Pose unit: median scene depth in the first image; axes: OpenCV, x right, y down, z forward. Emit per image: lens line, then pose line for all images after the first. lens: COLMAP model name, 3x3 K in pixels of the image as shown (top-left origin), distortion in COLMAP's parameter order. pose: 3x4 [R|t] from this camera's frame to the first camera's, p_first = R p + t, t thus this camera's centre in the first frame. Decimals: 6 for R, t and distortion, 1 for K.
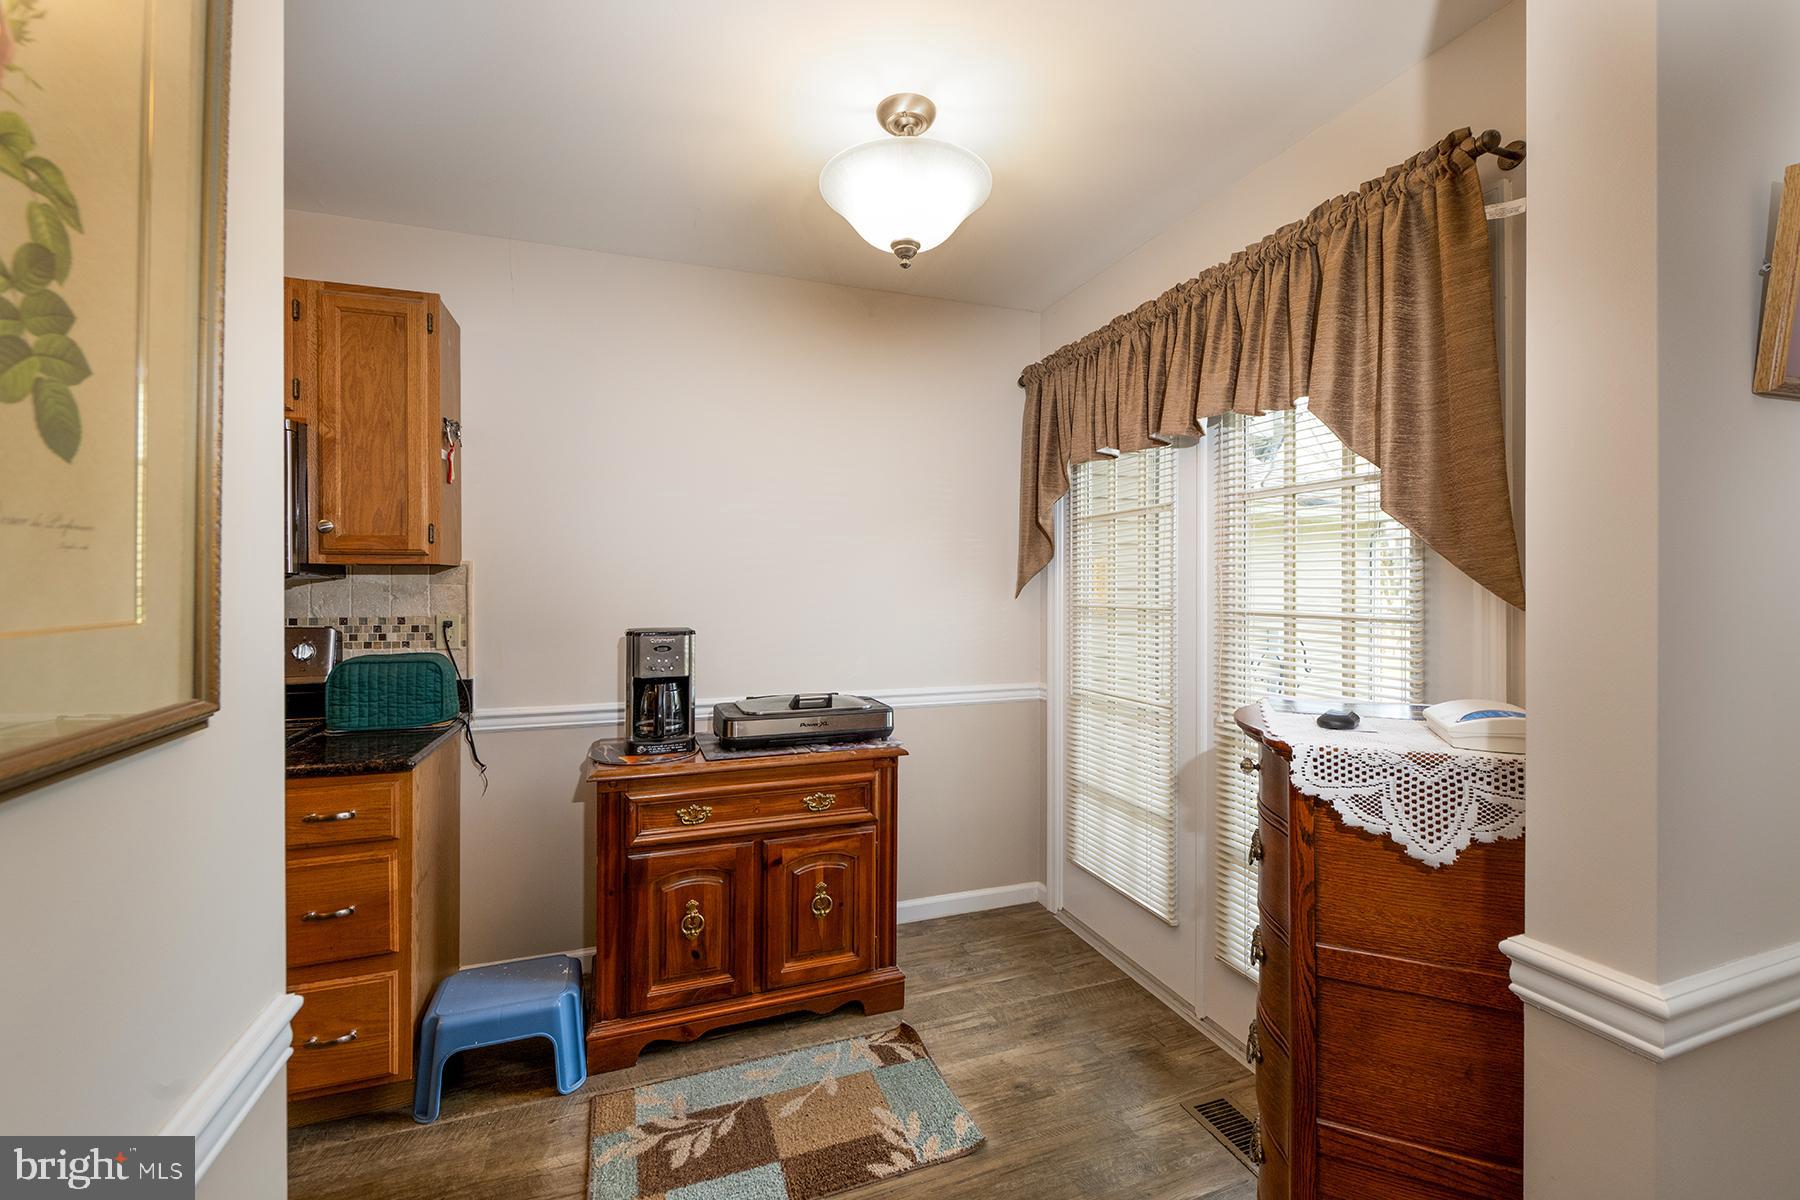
lens RADIAL K [[732.6, 0, 900.0], [0, 732.6, 593.0], [0, 0, 1]] dist [0.000985, 0.000087]
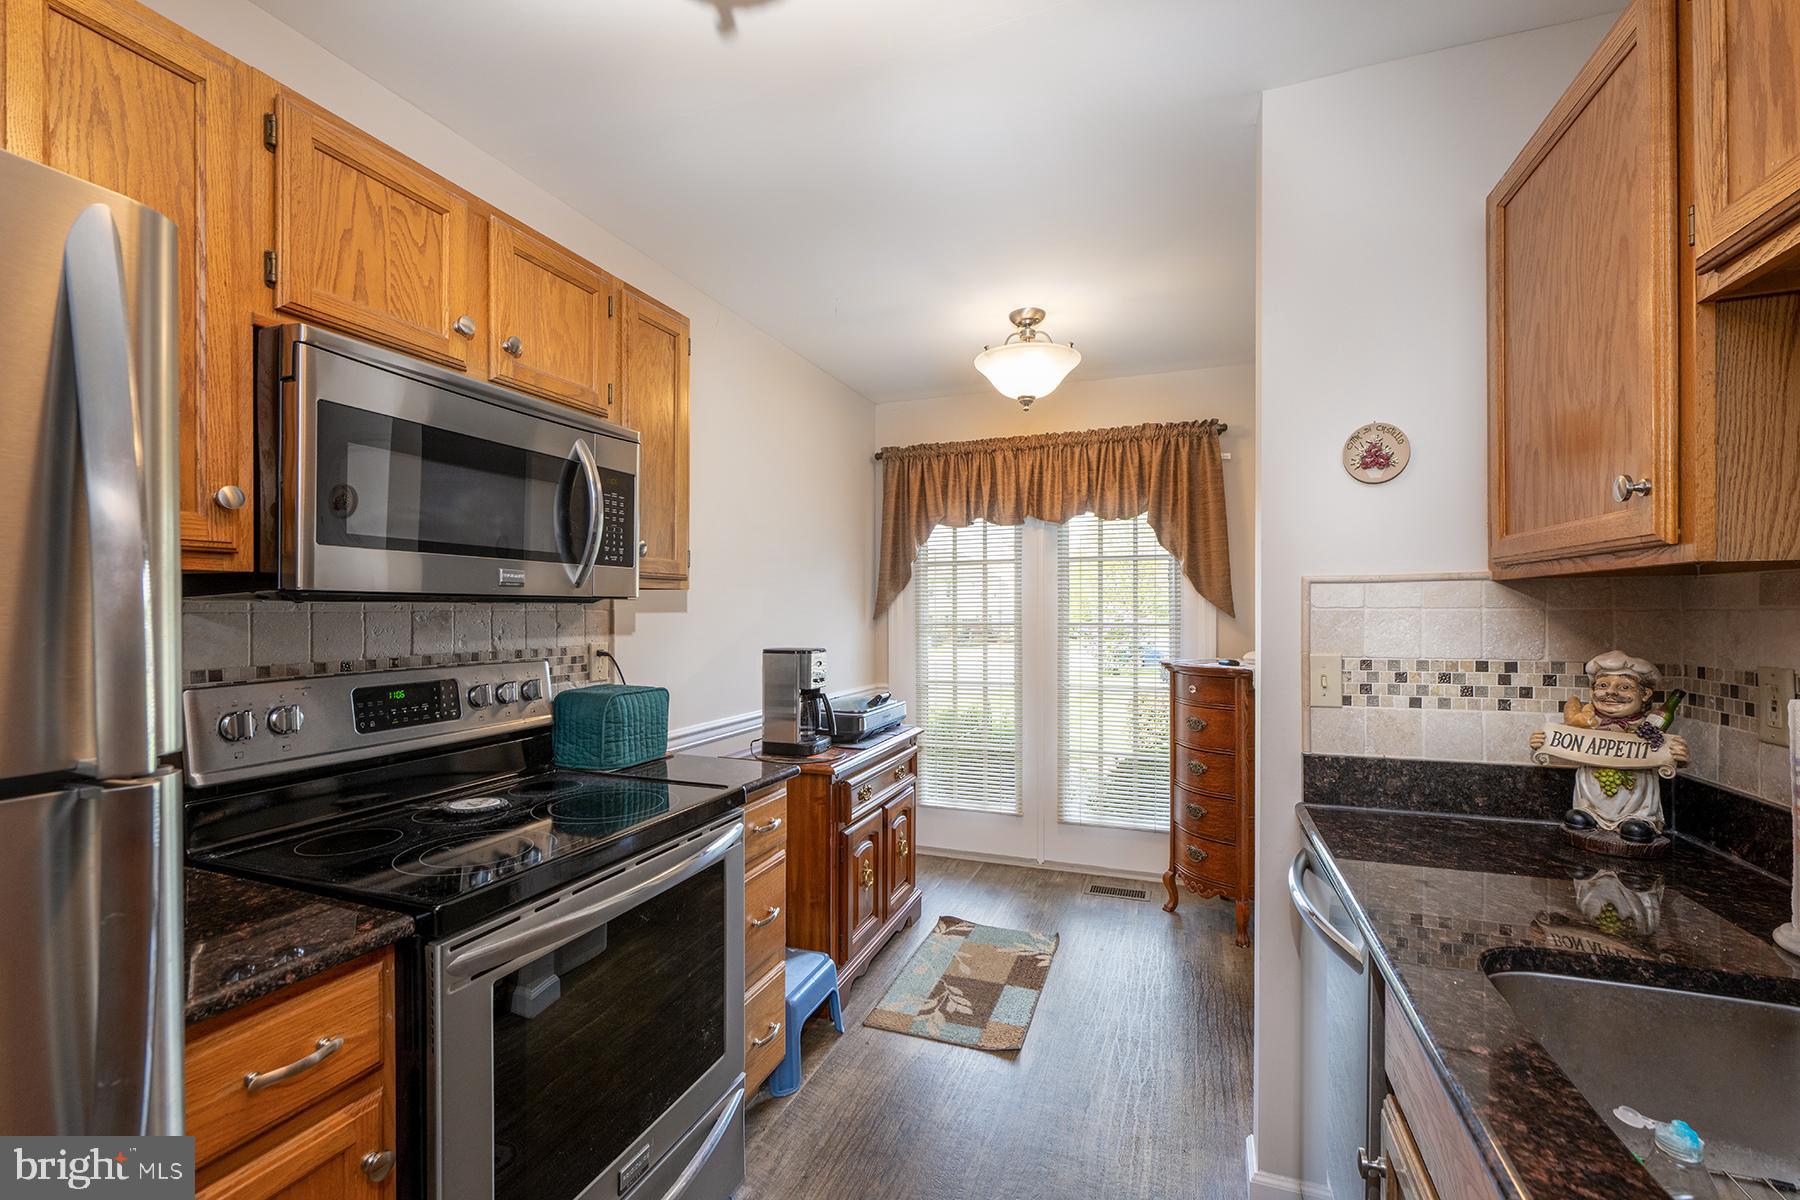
lens RADIAL K [[759.7, 0, 900.8], [0, 759.7, 624.8], [0, 0, 1]] dist [0.000383, 0.000027]
pose [[0.650998, -0.018163, 0.758862, -1.242921], [0.012019, 0.999835, 0.013620, -0.001751], [-0.758985, 0.000254, 0.651109, 0.108245]]
